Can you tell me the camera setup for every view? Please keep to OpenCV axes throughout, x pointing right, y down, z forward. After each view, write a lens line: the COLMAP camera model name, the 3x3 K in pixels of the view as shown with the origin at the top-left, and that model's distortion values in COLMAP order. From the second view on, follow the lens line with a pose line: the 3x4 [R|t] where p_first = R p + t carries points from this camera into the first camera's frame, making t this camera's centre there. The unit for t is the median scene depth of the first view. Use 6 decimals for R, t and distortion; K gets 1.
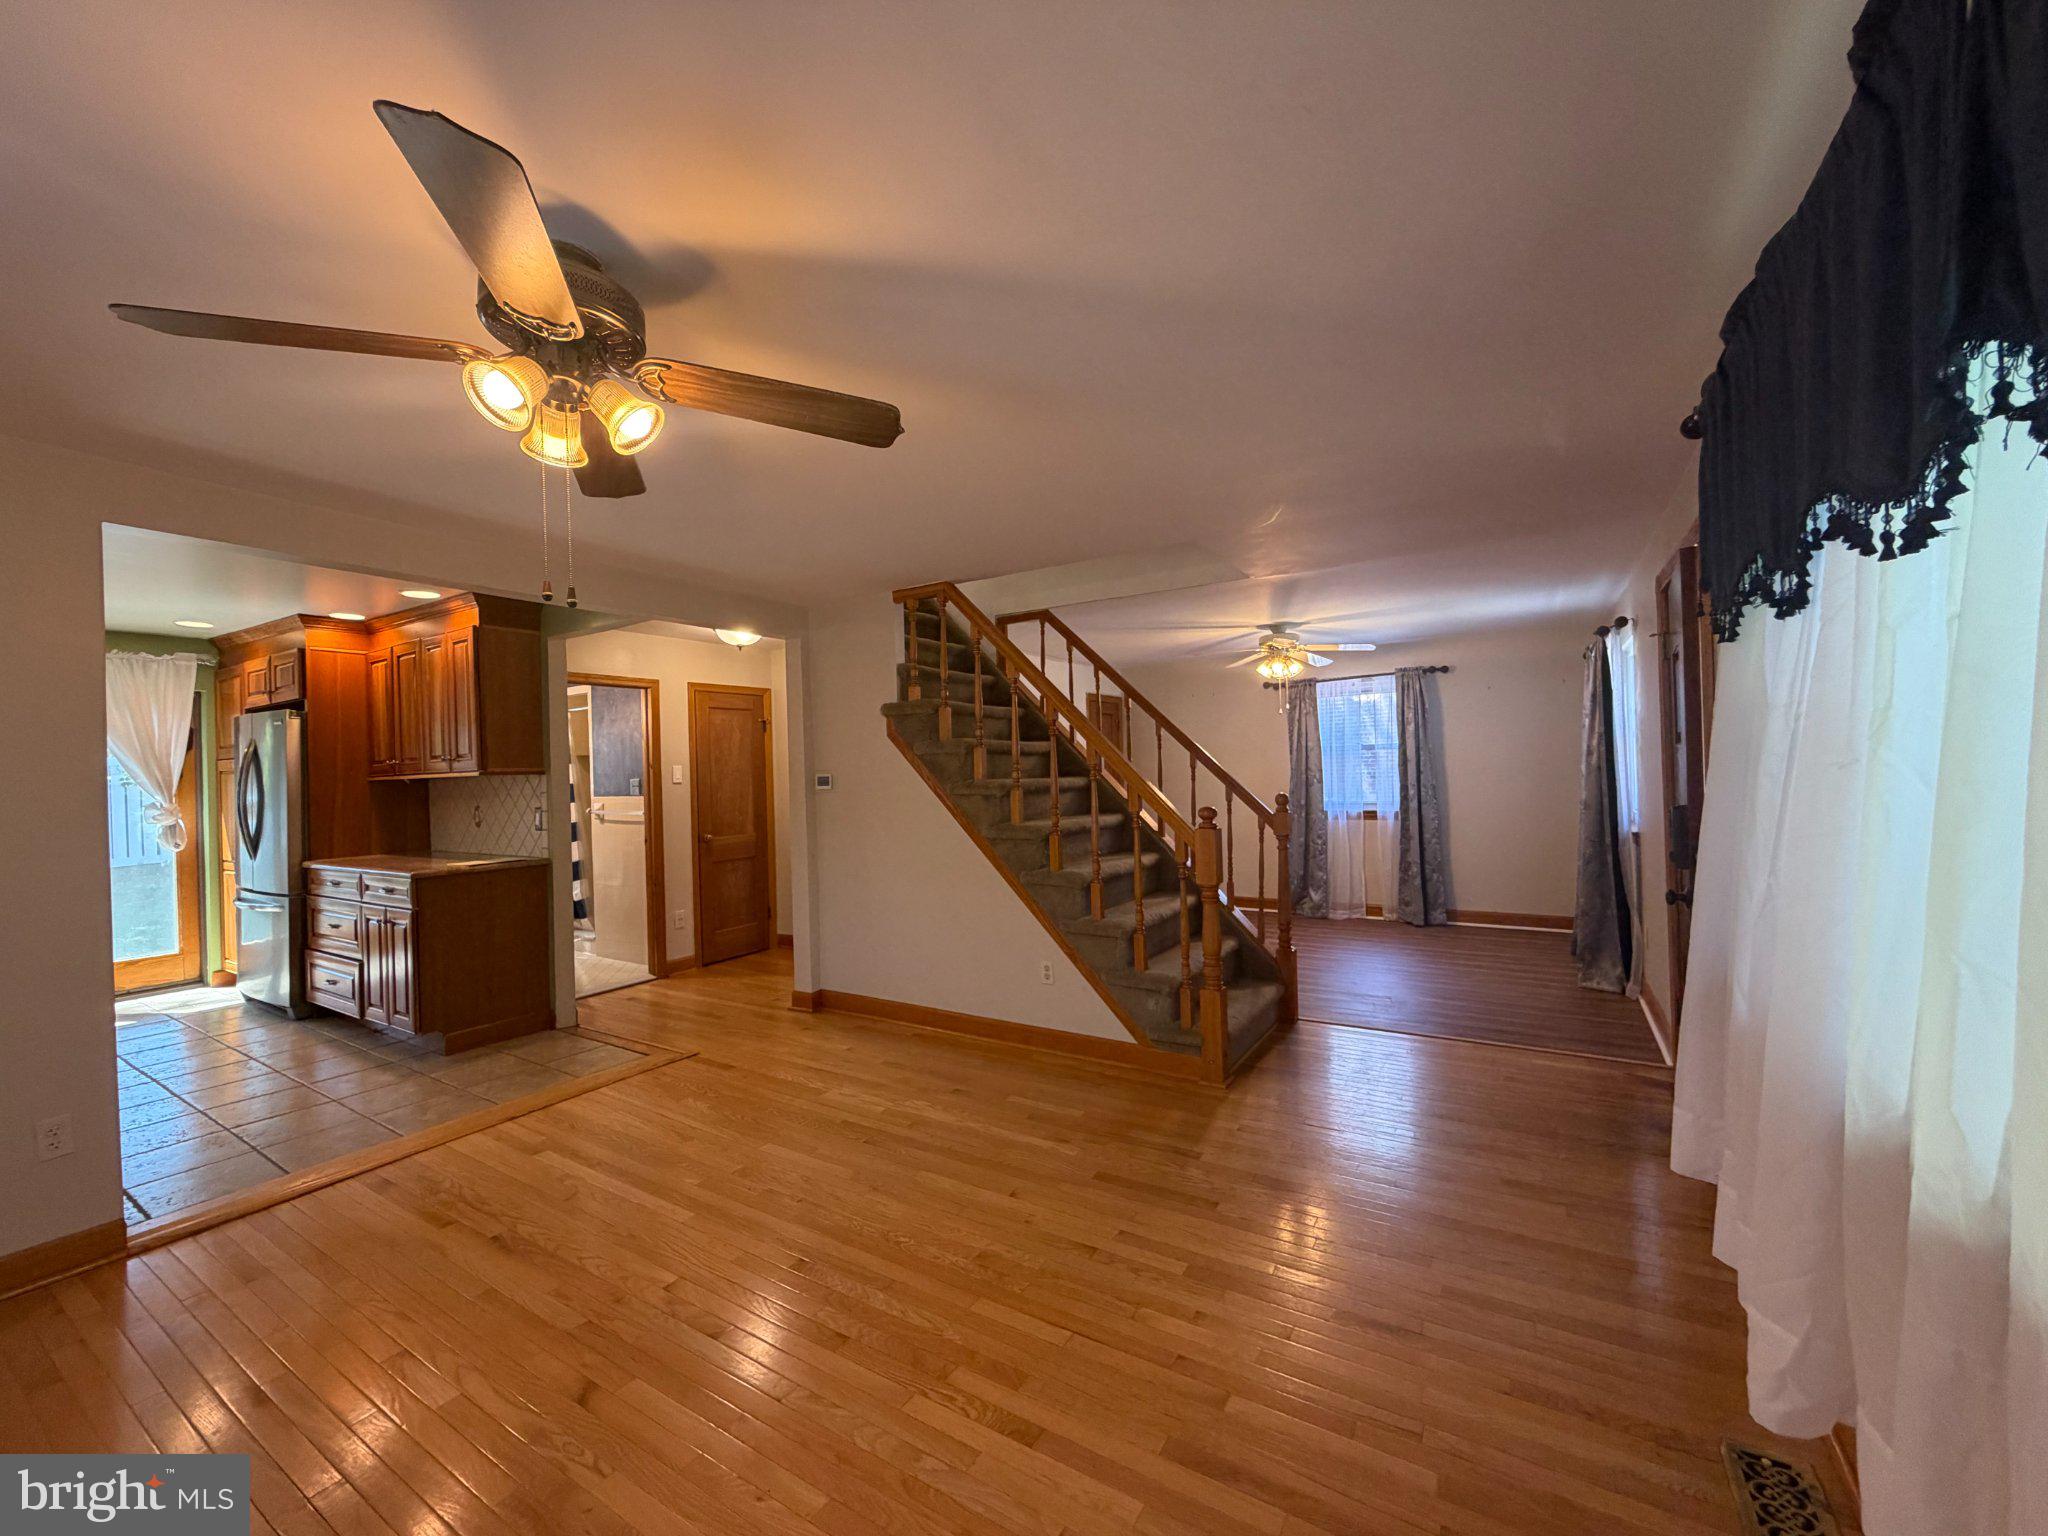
lens RADIAL K [[814.9, 0, 1018.6], [0, 814.9, 769.0], [0, 0, 1]] dist [0.001524, -0.000018]
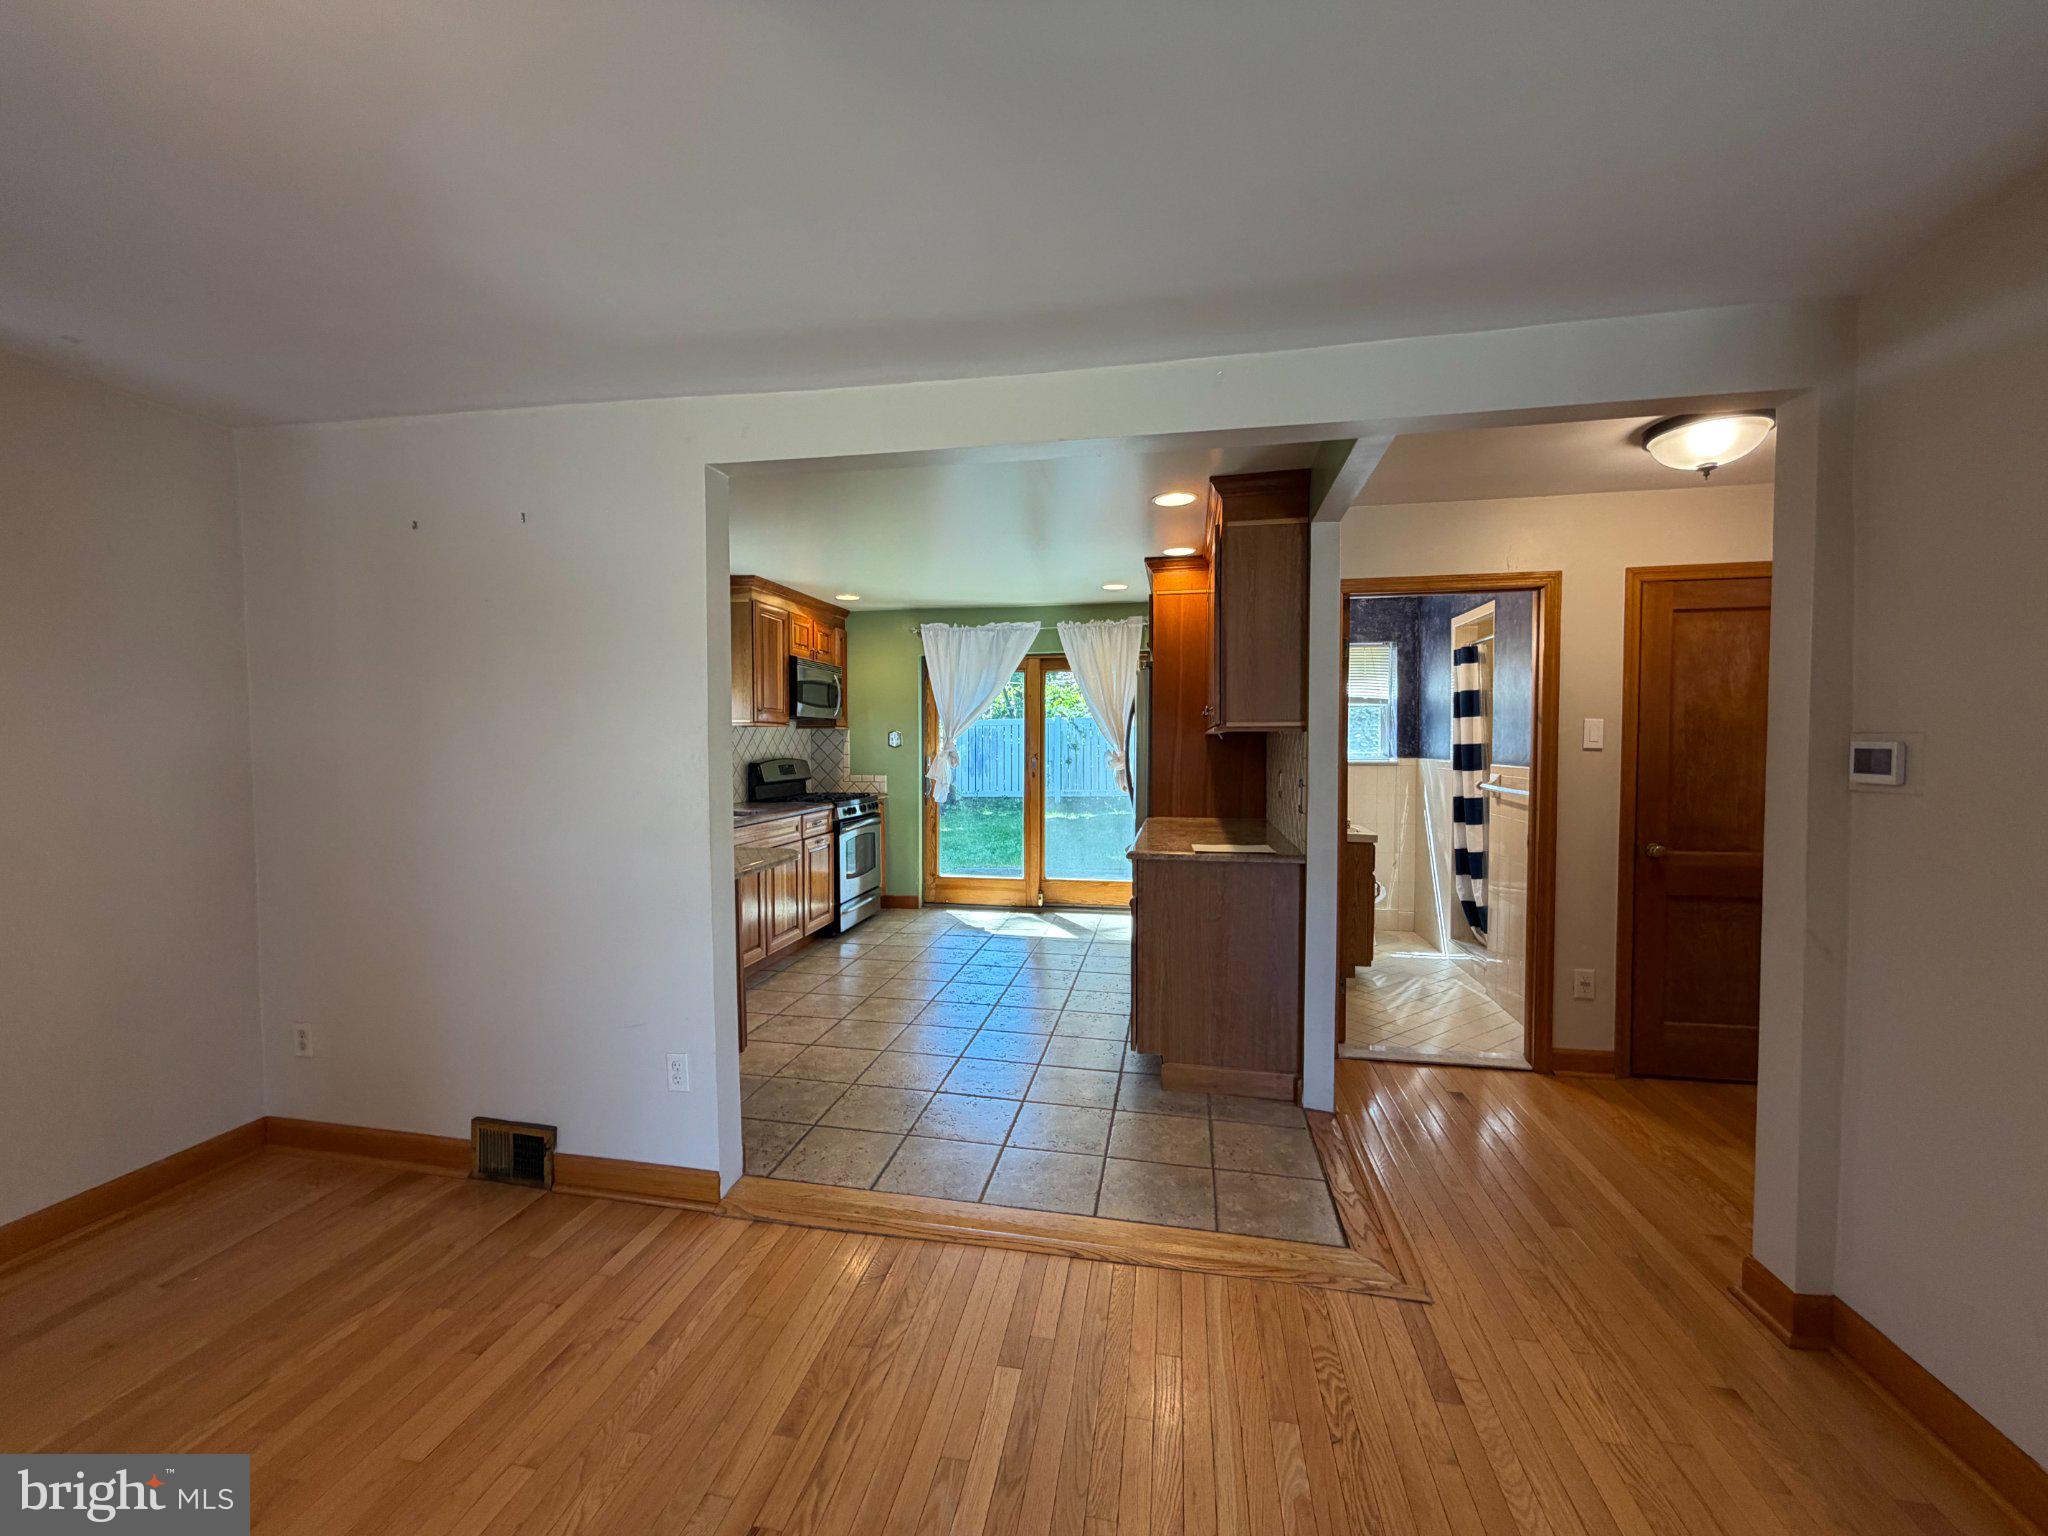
lens RADIAL K [[814.9, 0, 1016.8], [0, 814.9, 772.1], [0, 0, 1]] dist [0.001524, -0.000018]
pose [[0.359346, 0.063104, -0.931068, -0.037795], [-0.005188, 0.997831, 0.065627, -0.002628], [0.933190, -0.018753, 0.358894, 0.535547]]
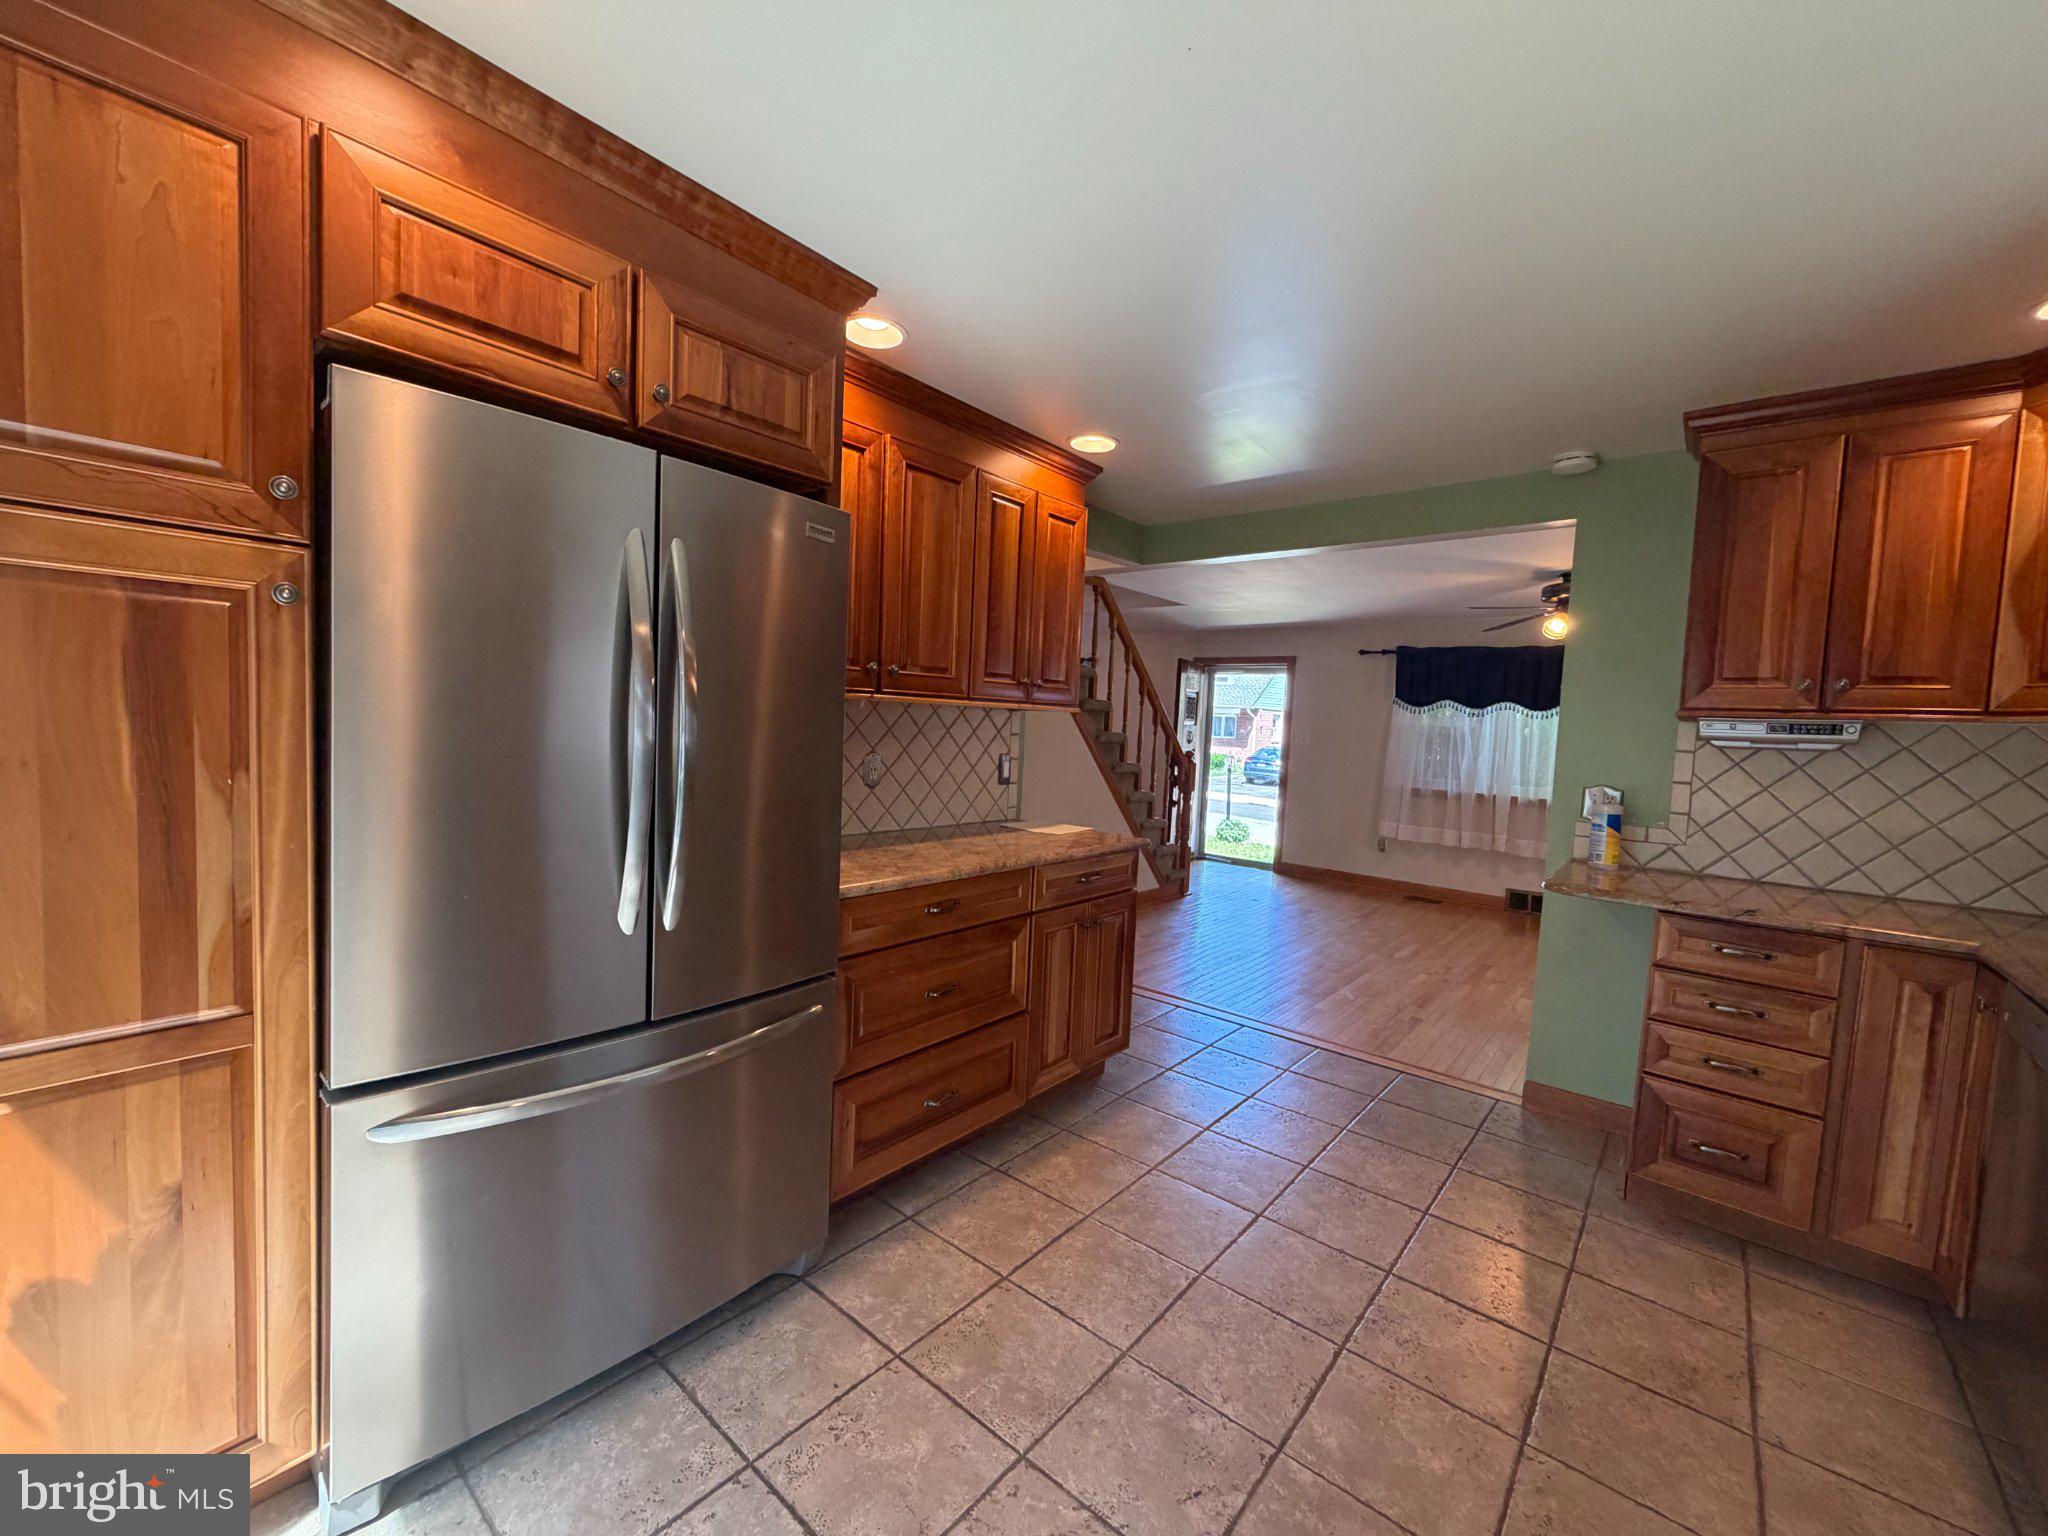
lens RADIAL K [[814.9, 0, 1015.2], [0, 814.9, 768.4], [0, 0, 1]] dist [0.001524, -0.000018]
pose [[0.140457, -0.026554, 0.989731, -1.332712], [-0.051733, 0.998078, 0.034120, 0.035048], [-0.988734, -0.055994, 0.138813, 0.891822]]
